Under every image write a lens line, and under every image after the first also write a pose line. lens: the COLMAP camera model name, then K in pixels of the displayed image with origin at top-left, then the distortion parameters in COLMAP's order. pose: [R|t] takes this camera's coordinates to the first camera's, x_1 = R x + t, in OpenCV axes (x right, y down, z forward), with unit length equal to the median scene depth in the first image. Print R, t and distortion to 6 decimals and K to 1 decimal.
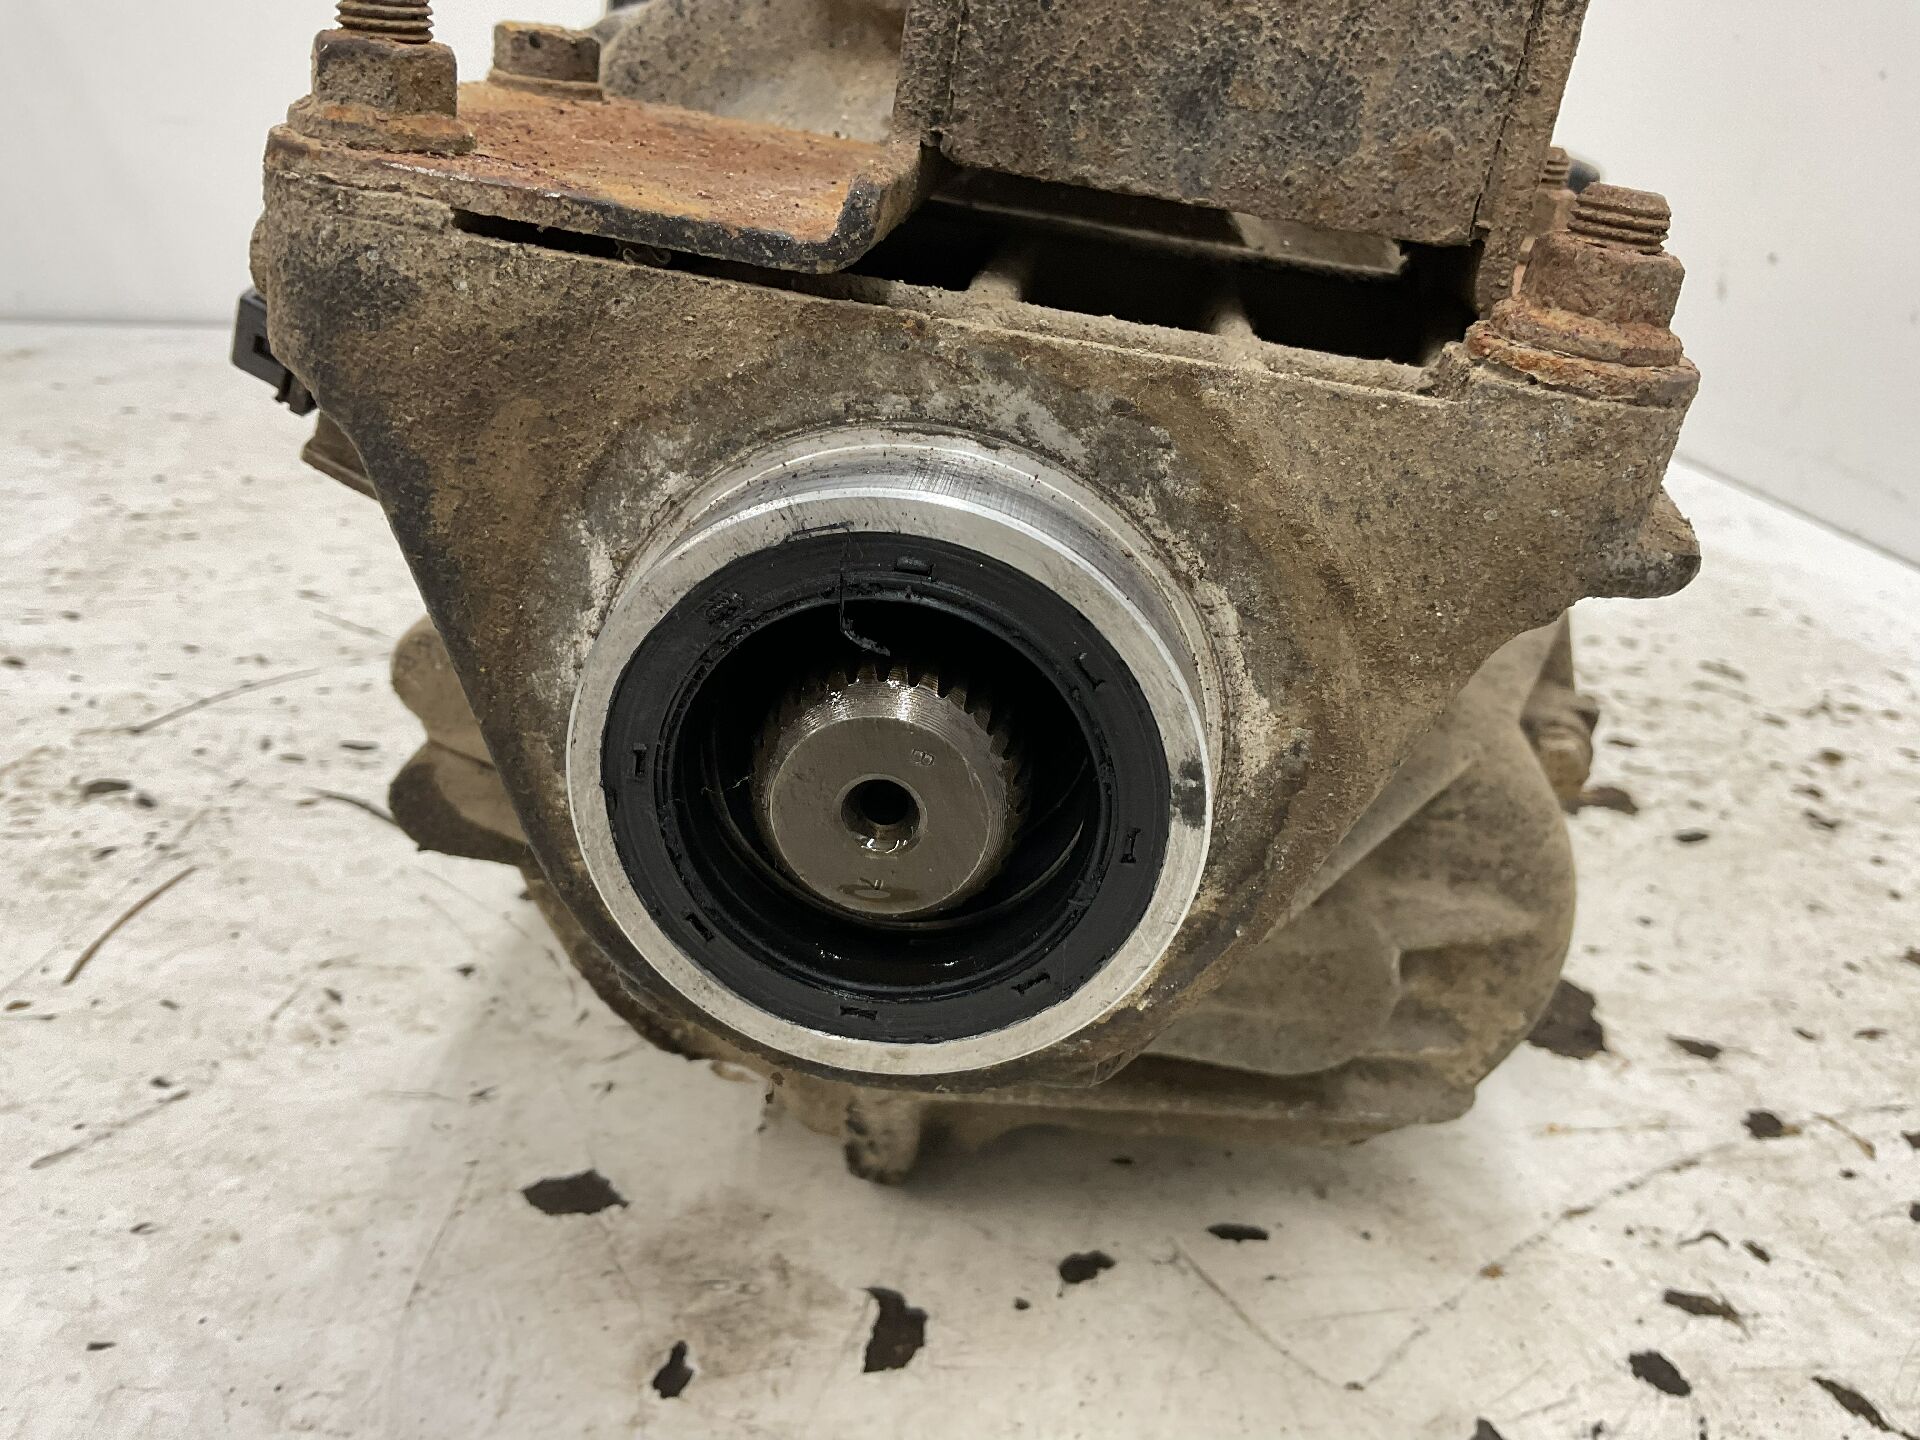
lens RADIAL K [[1622.5, 0, 960.0], [0, 1622.5, 720.0], [0, 0, 1]] dist [0.118988, -0.271266]
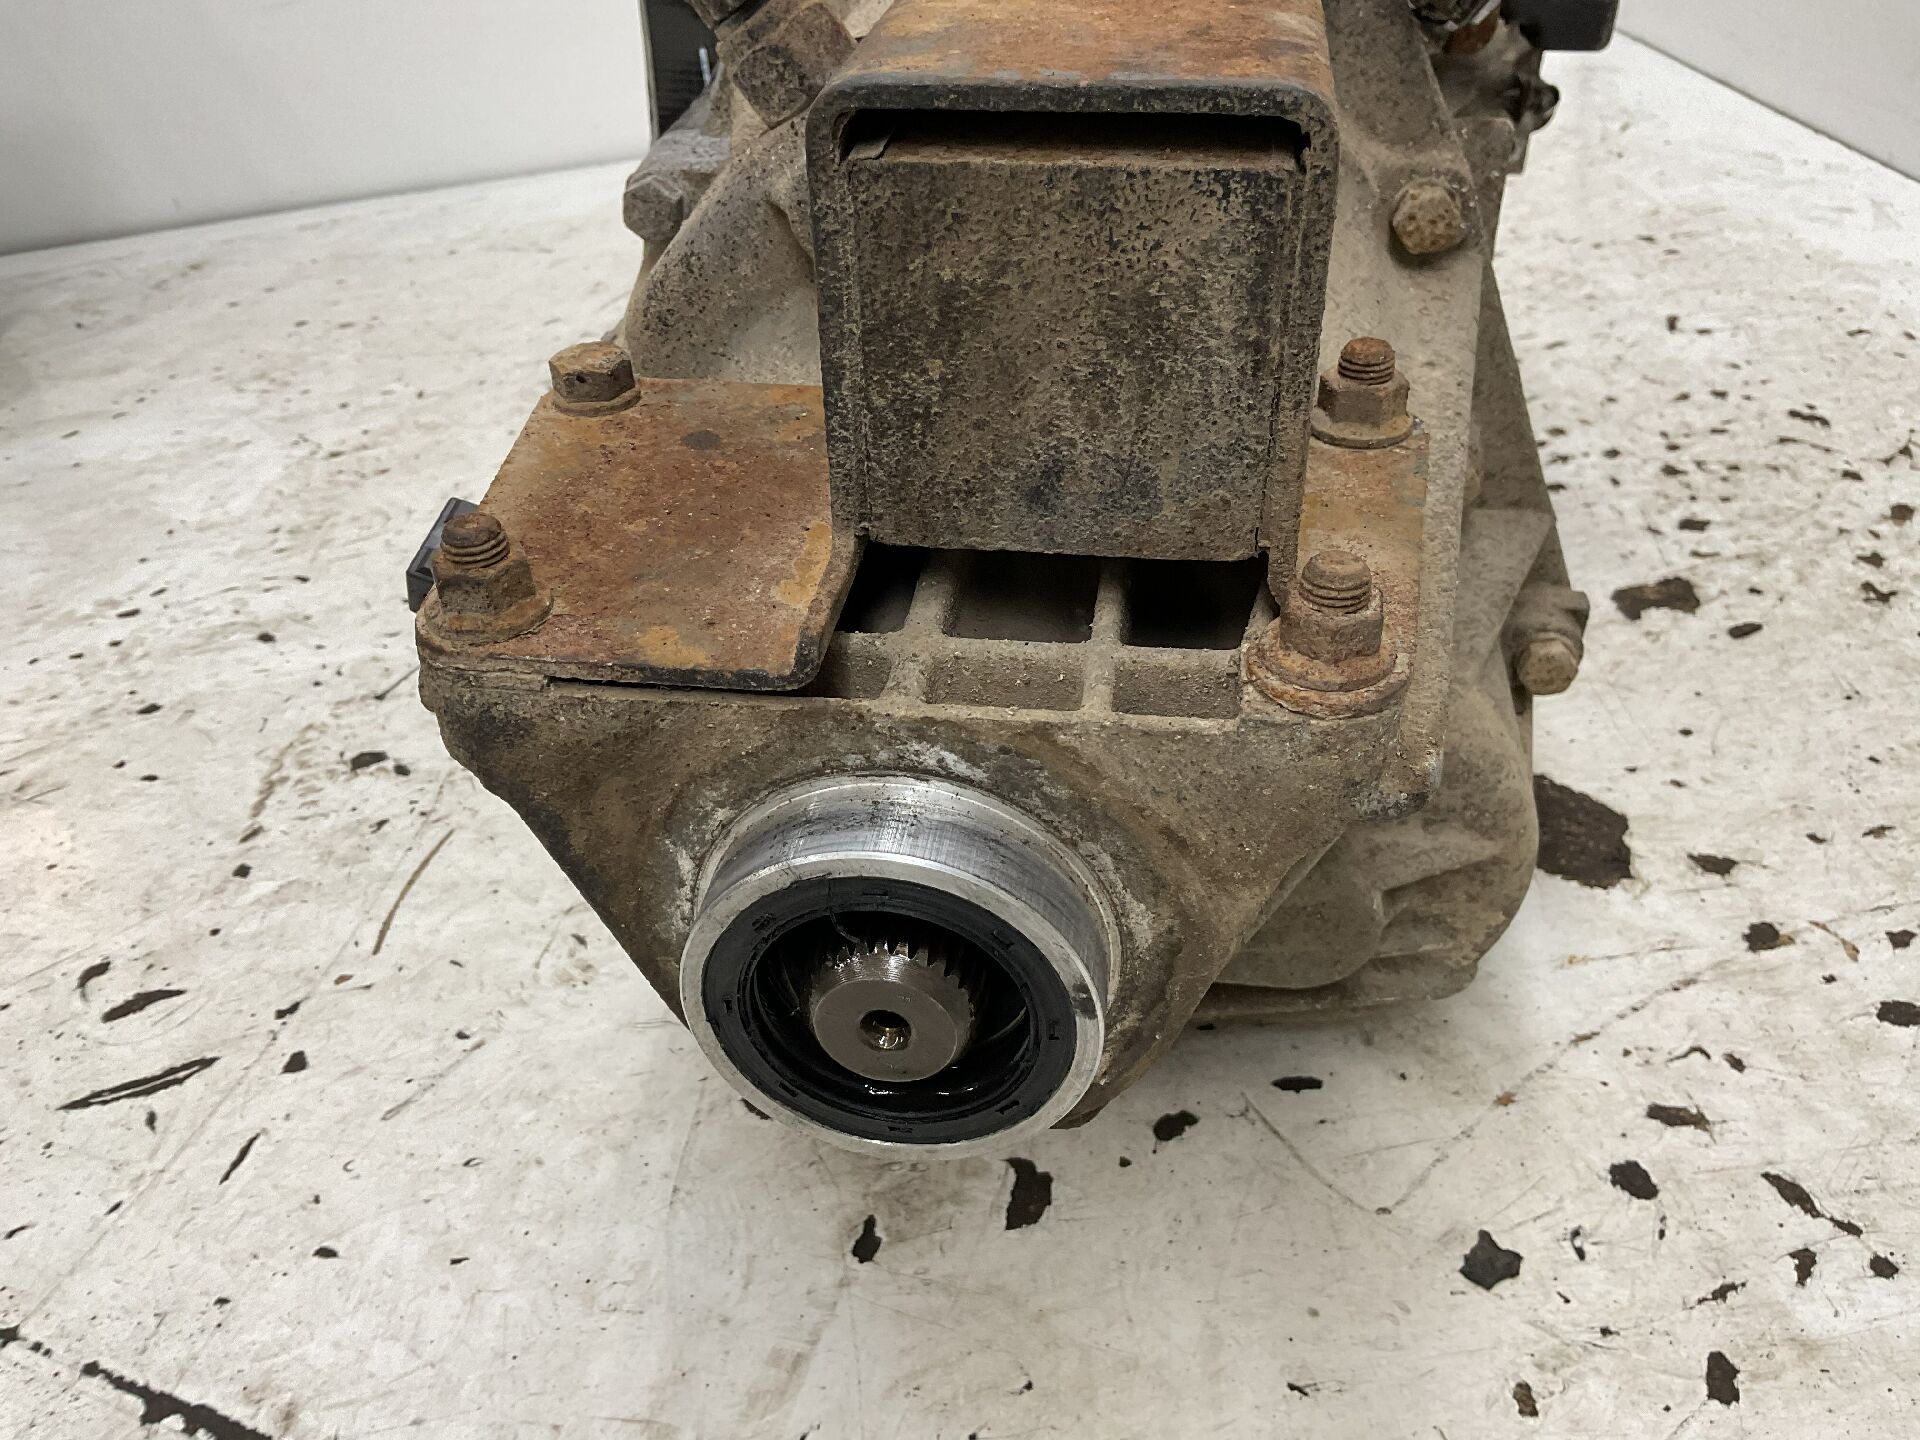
lens RADIAL K [[1622.5, 0, 960.0], [0, 1622.5, 720.0], [0, 0, 1]] dist [0.118988, -0.271266]
pose [[0.983277, -0.120983, -0.136125, 0.139150], [0.145045, 0.972237, 0.183623, -0.261745], [0.110131, -0.200296, 0.973526, -0.222009]]
